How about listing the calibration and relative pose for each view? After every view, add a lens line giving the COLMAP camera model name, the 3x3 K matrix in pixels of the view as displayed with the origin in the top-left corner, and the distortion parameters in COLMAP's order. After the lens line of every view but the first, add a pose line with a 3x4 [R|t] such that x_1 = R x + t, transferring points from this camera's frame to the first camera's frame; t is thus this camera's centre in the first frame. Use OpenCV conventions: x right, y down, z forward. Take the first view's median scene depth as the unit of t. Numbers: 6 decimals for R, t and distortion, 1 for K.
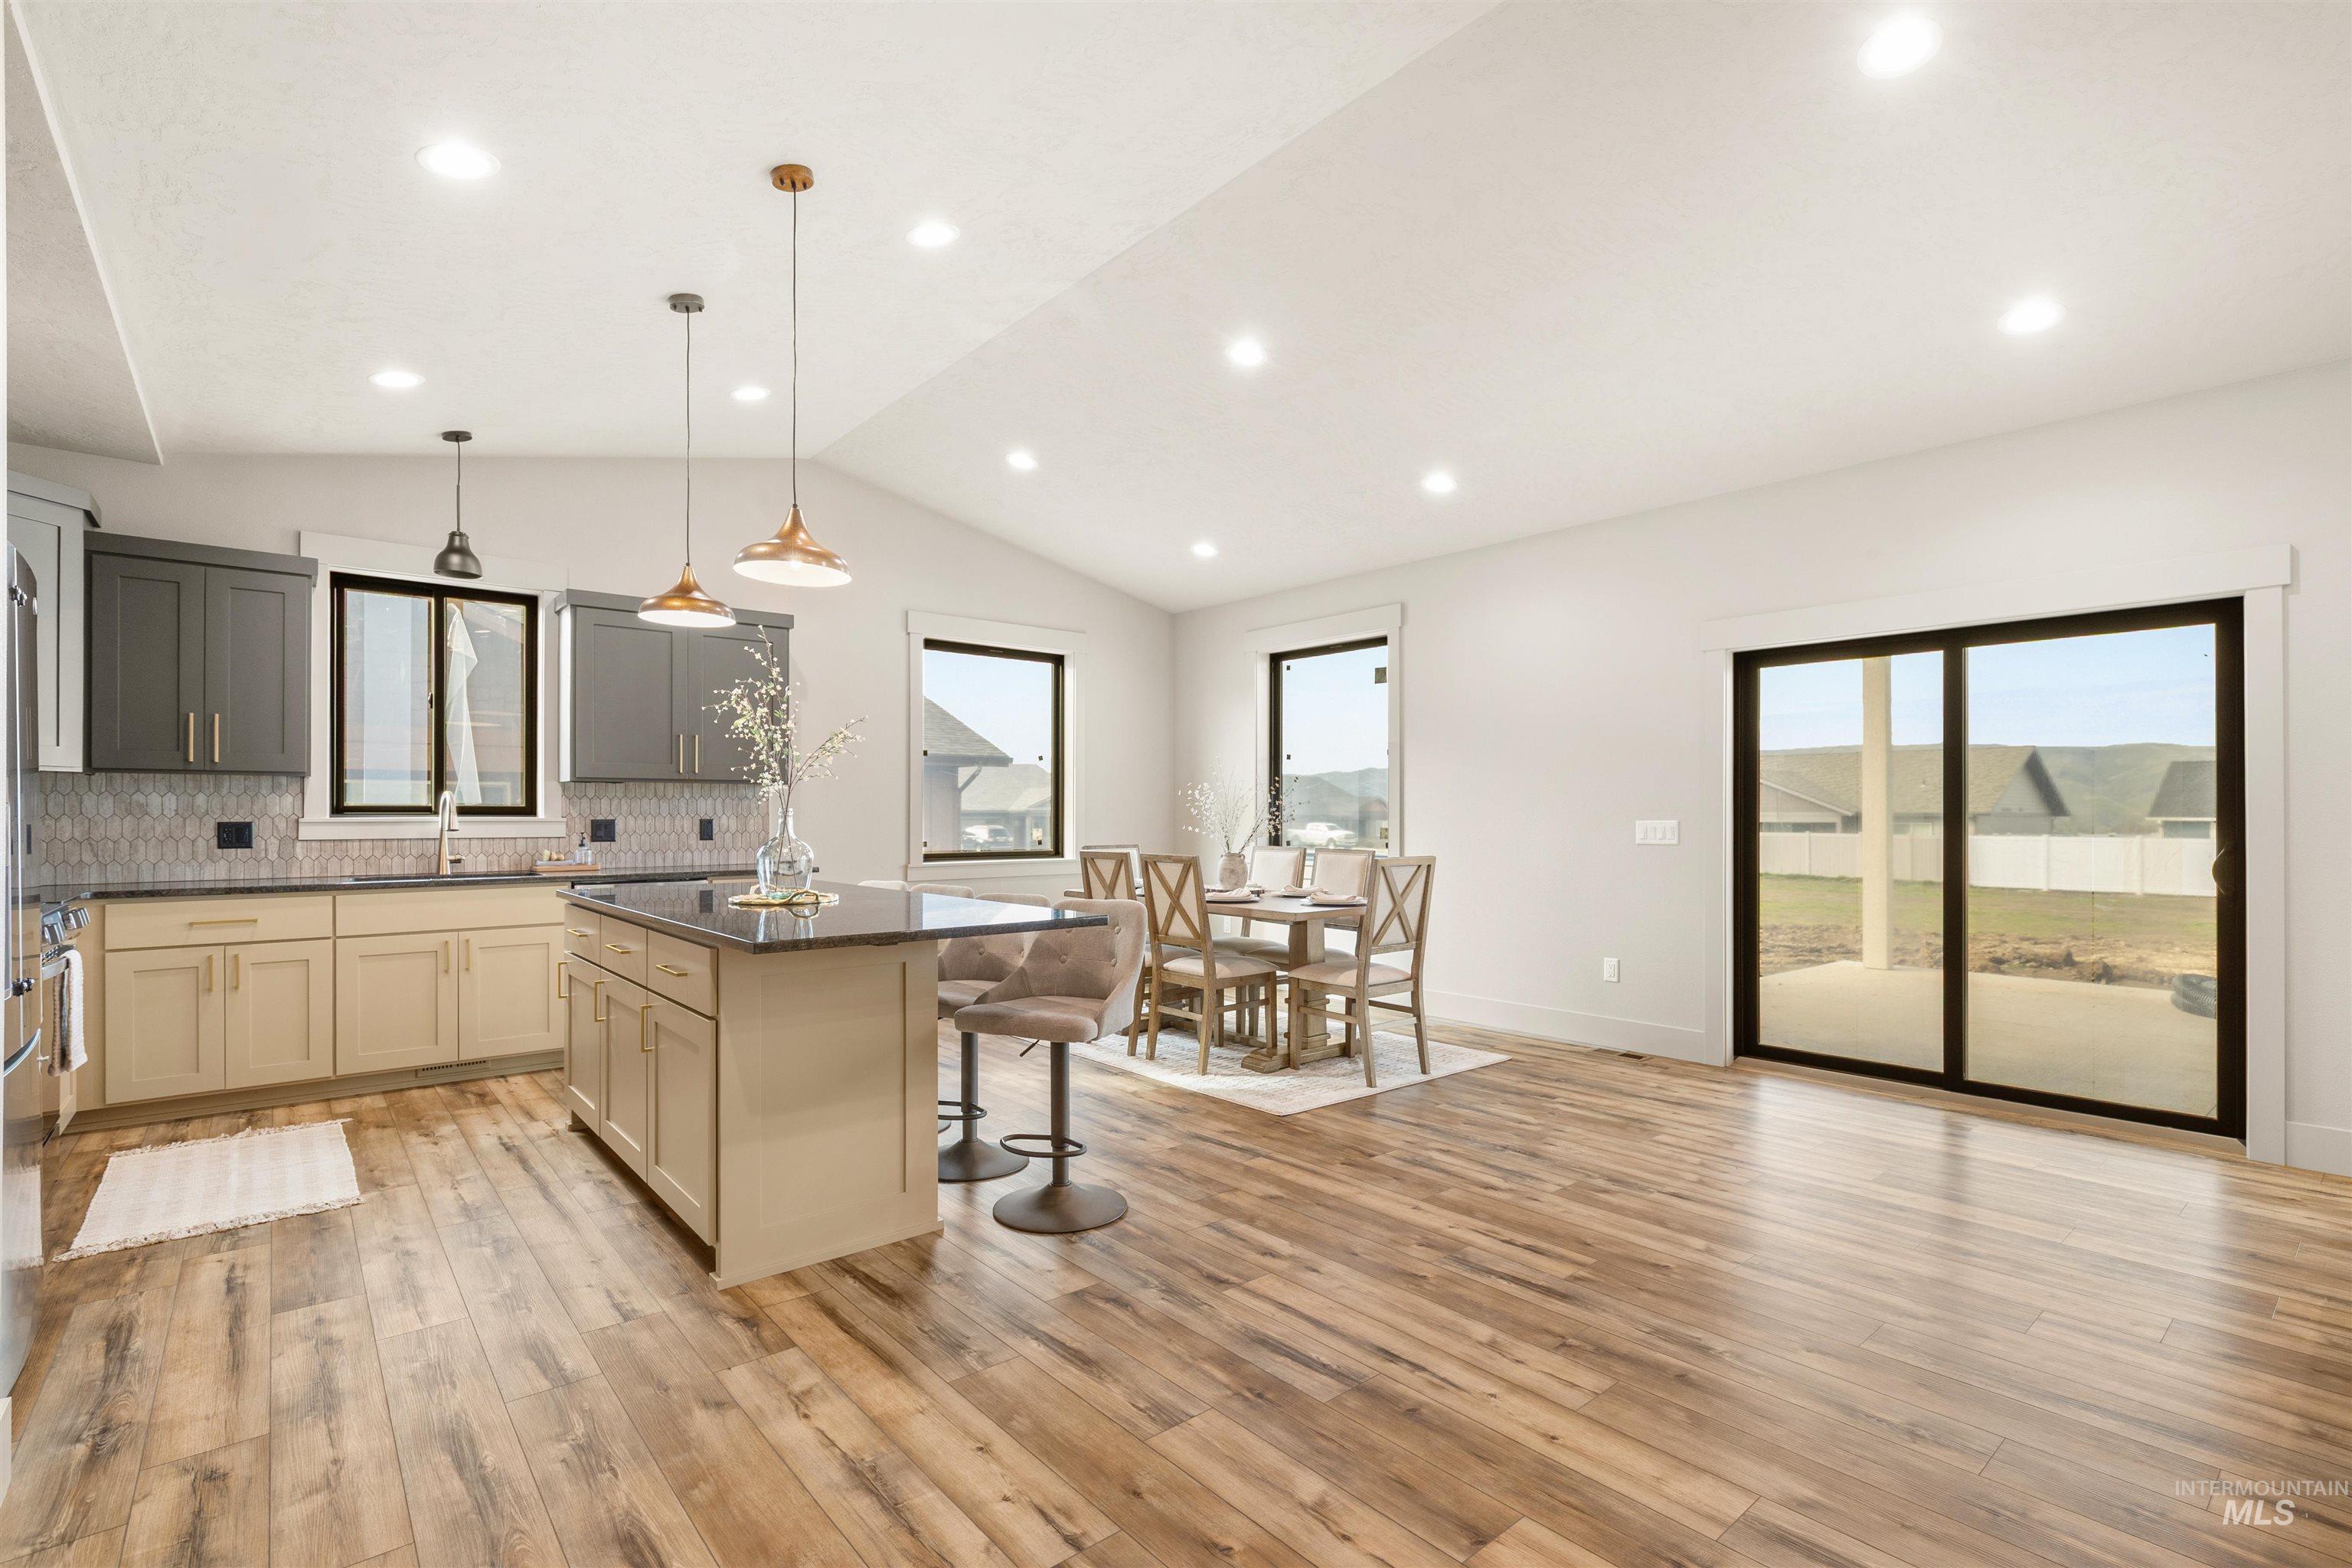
lens RADIAL K [[1076.2, 0, 1176.0], [0, 1076.2, 810.7], [0, 0, 1]] dist [0.000761, -0.000623]
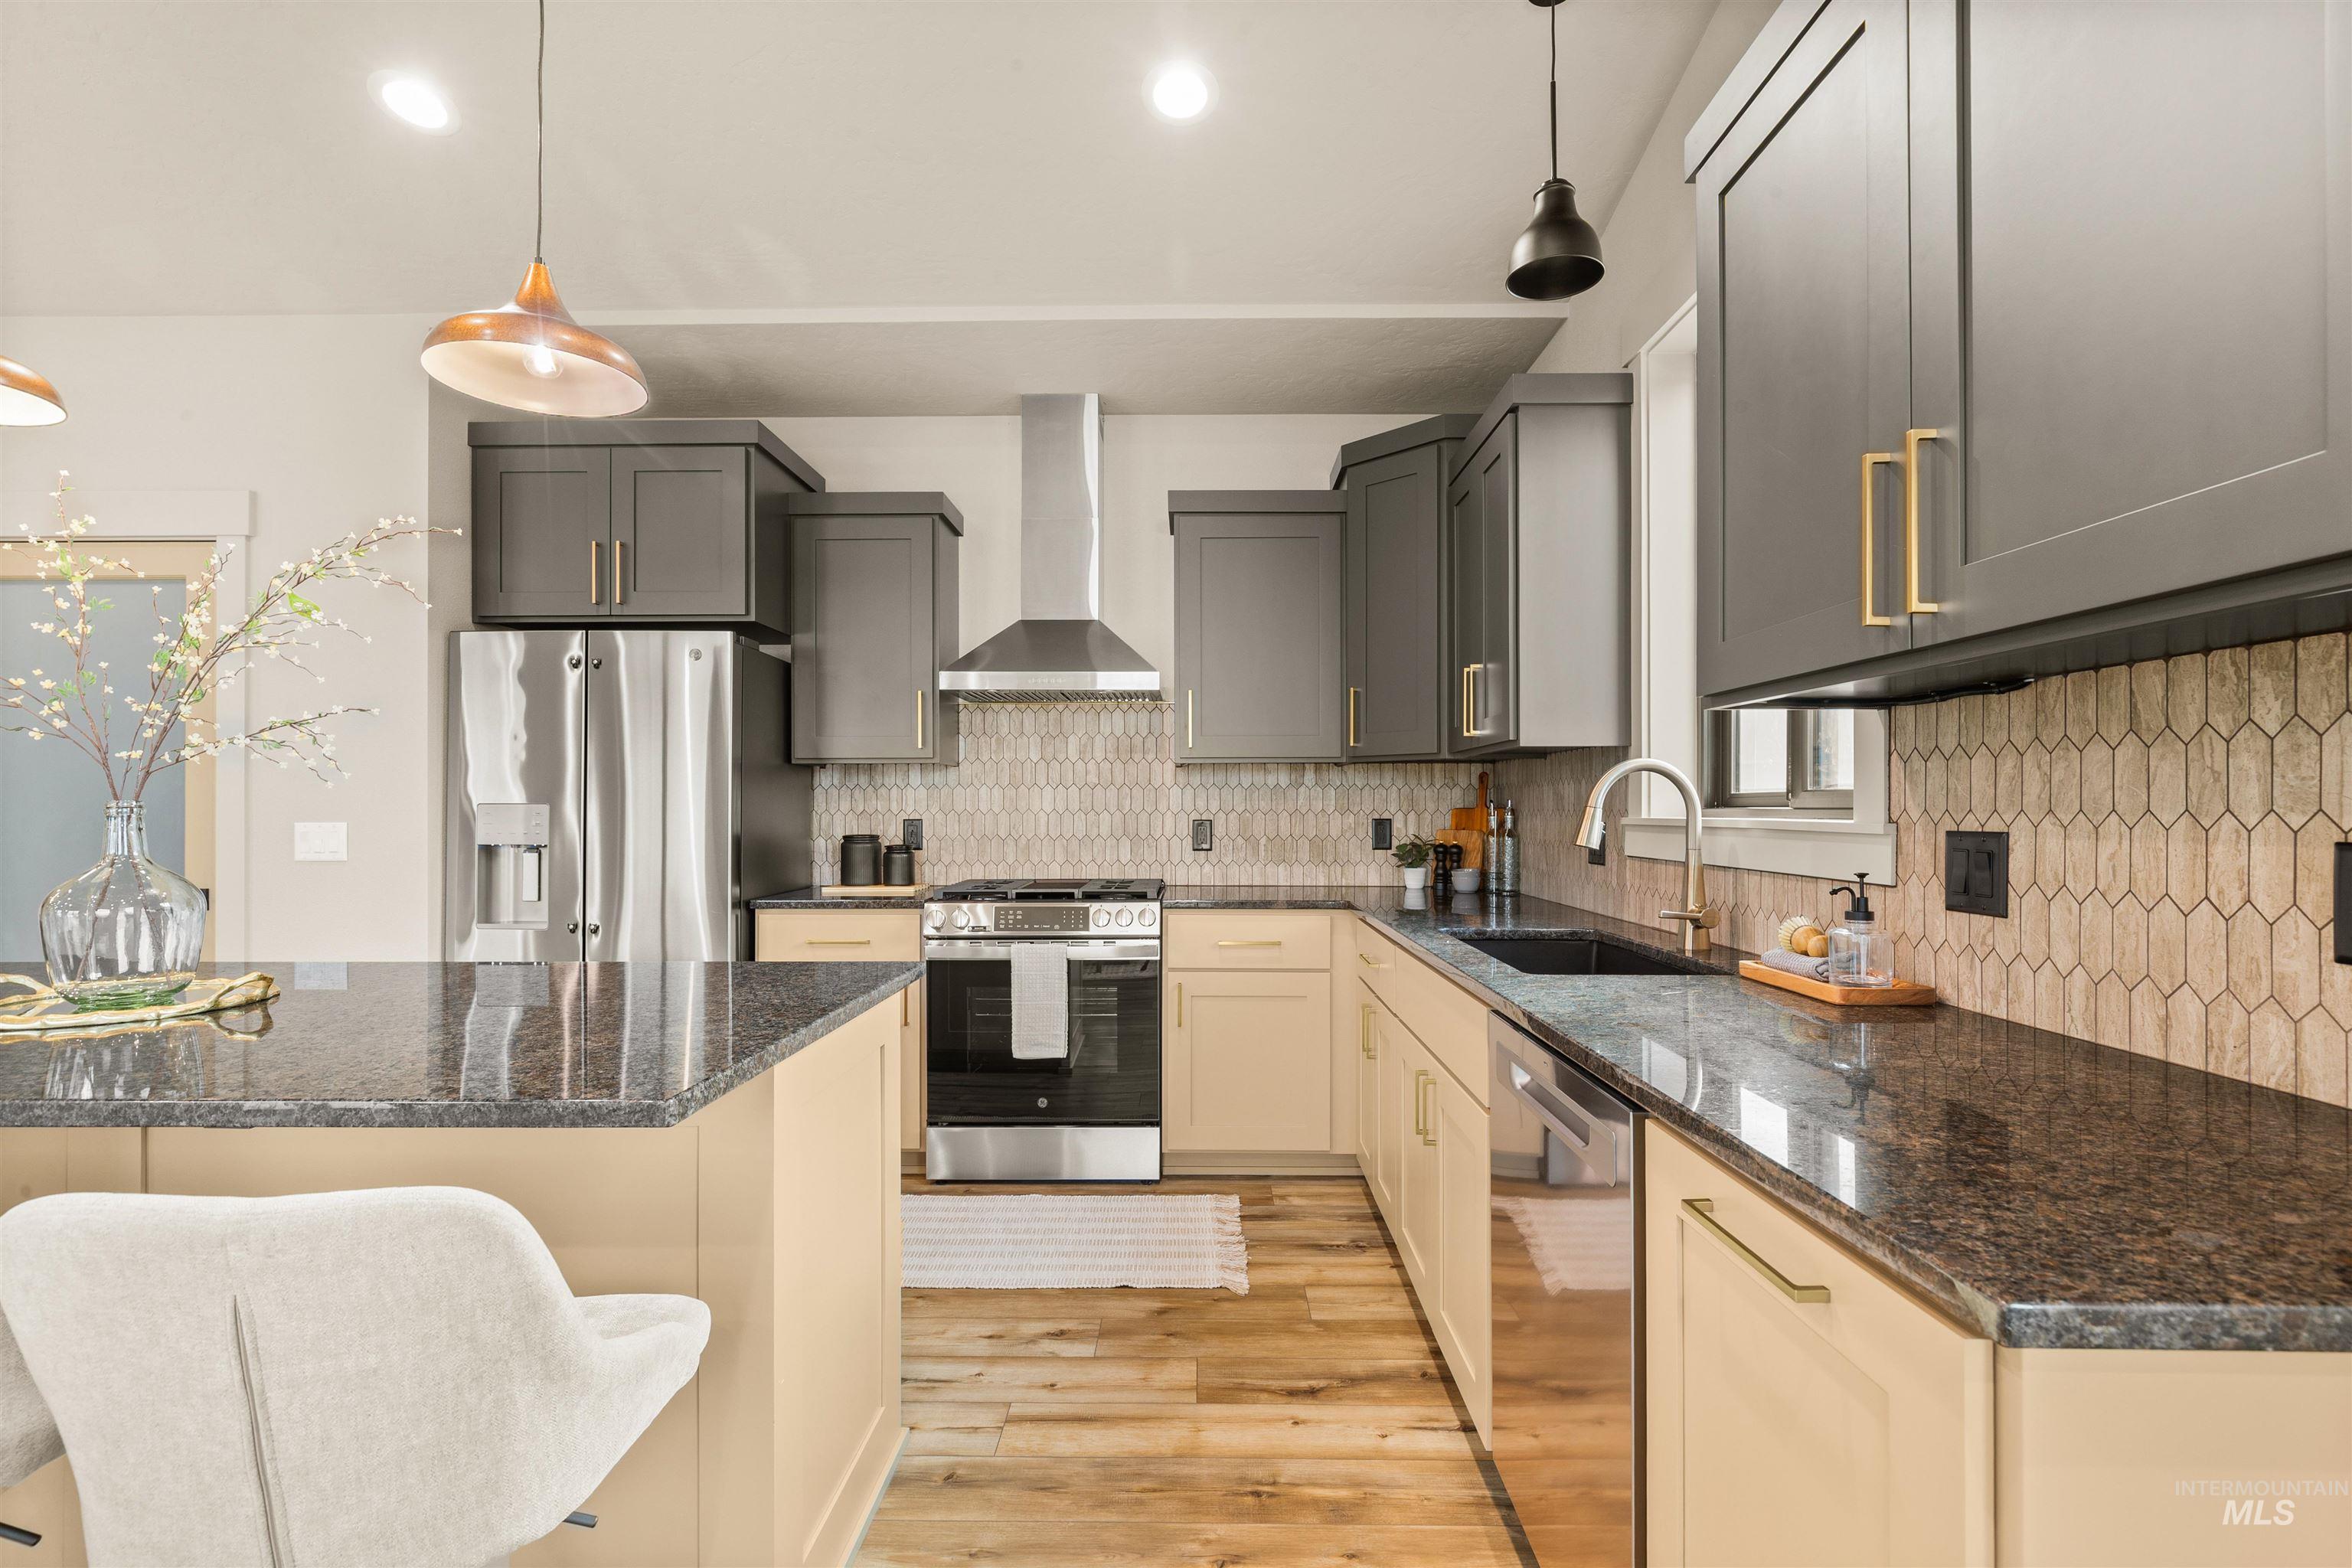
lens RADIAL K [[1076.2, 0, 1182.4], [0, 1076.2, 807.1], [0, 0, 1]] dist [0.000761, -0.000623]
pose [[-0.656544, -0.000321, -0.754288, -0.231459], [0.003105, 0.999990, -0.003129, 0.002682], [0.754282, -0.004396, -0.656536, 1.203463]]
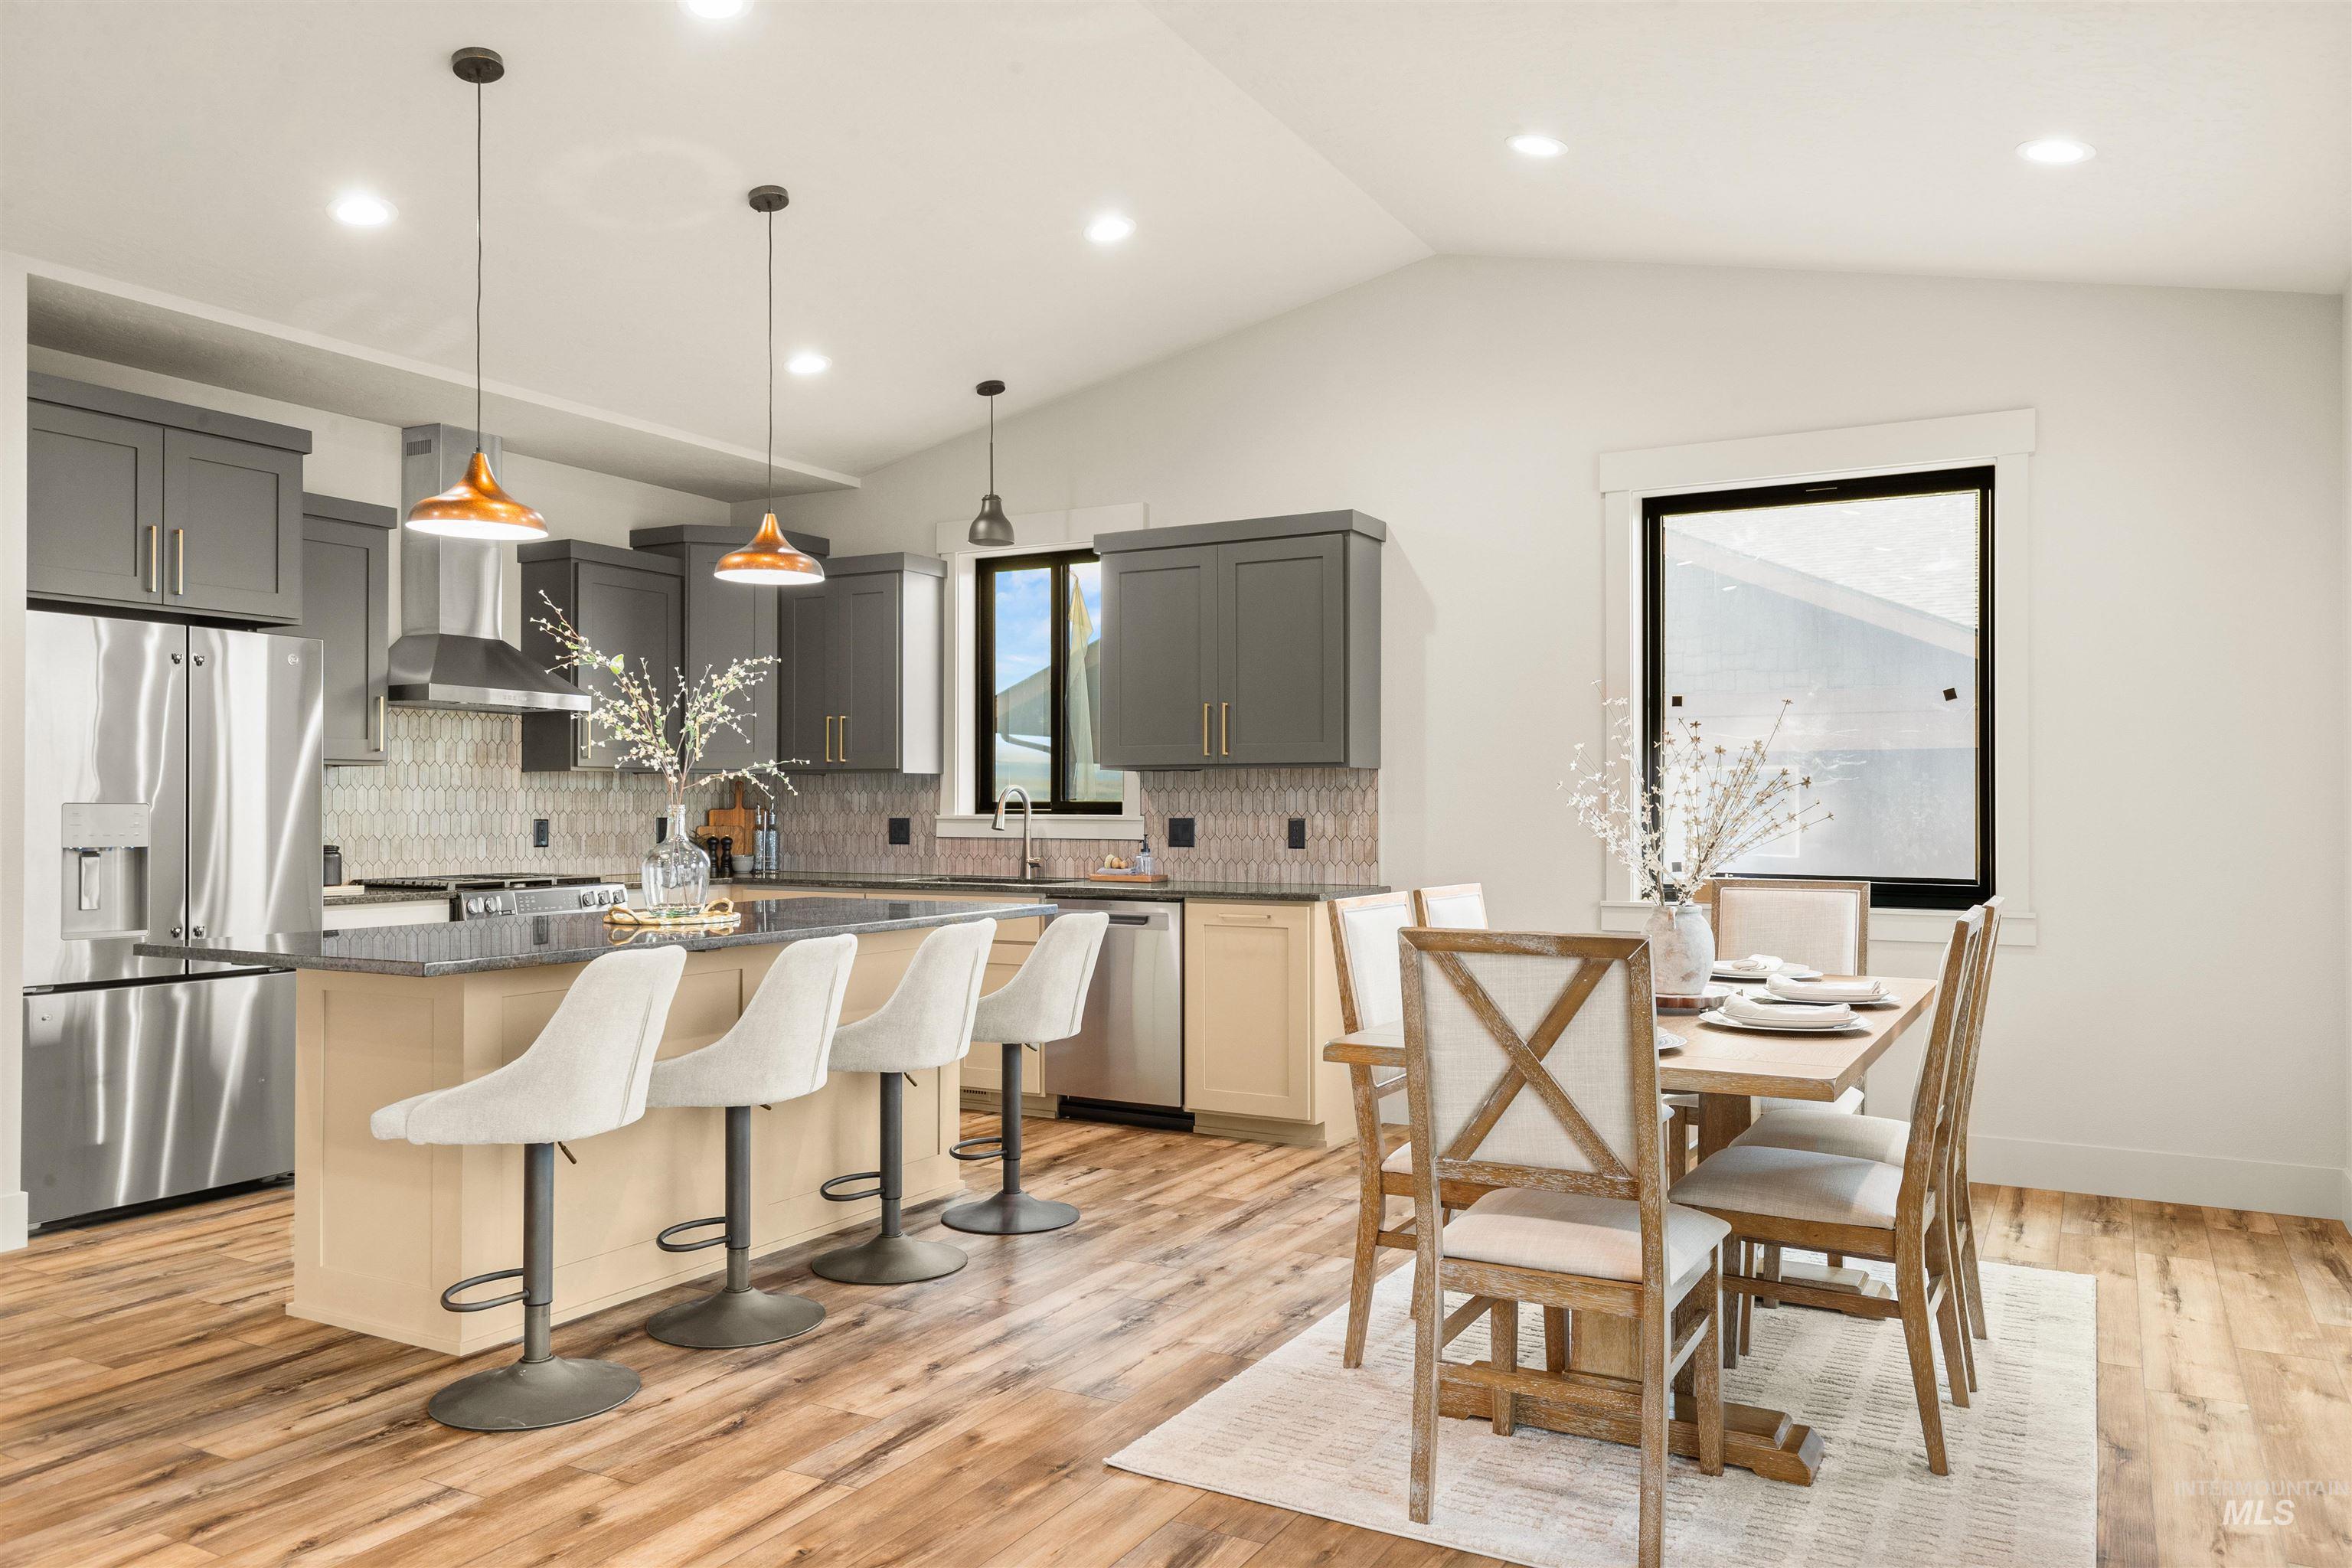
lens RADIAL K [[1643.4, 0, 1187.1], [0, 1643.4, 793.7], [0, 0, 1]] dist [0.003705, 0.007537]
pose [[0.356717, -0.008886, -0.934170, 0.676836], [0.001573, 0.999959, -0.008911, 0.001245], [0.934211, 0.001709, 0.356716, 0.680388]]
